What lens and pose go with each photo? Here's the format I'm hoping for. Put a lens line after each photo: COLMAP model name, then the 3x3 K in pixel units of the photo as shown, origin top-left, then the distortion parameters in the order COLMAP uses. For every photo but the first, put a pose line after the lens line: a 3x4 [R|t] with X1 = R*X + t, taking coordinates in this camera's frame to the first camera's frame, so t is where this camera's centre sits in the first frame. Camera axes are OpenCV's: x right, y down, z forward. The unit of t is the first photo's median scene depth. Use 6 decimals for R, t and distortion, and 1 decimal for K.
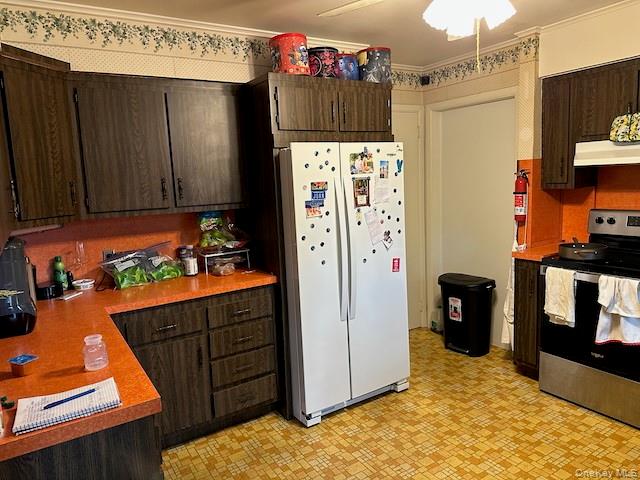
lens RADIAL K [[447.9, 0, 319.6], [0, 447.9, 234.2], [0, 0, 1]] dist [0.038333, -0.047868]
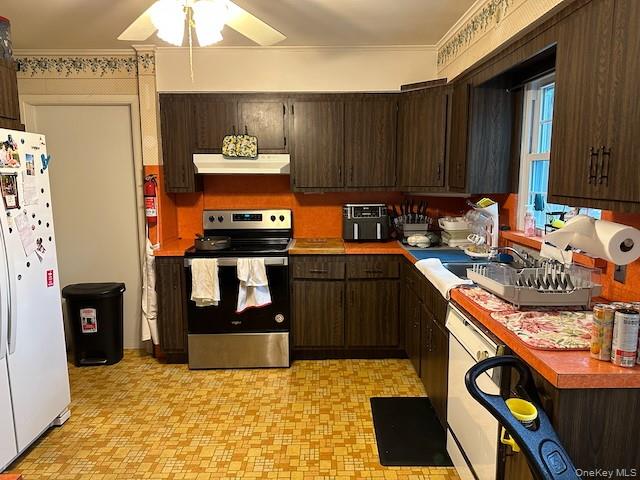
lens RADIAL K [[447.9, 0, 318.5], [0, 447.9, 233.4], [0, 0, 1]] dist [0.038333, -0.047868]
pose [[0.531948, -0.062941, 0.844435, -0.285900], [0.088821, 0.995880, 0.018277, 0.014848], [-0.842106, 0.065281, 0.535347, 0.107423]]
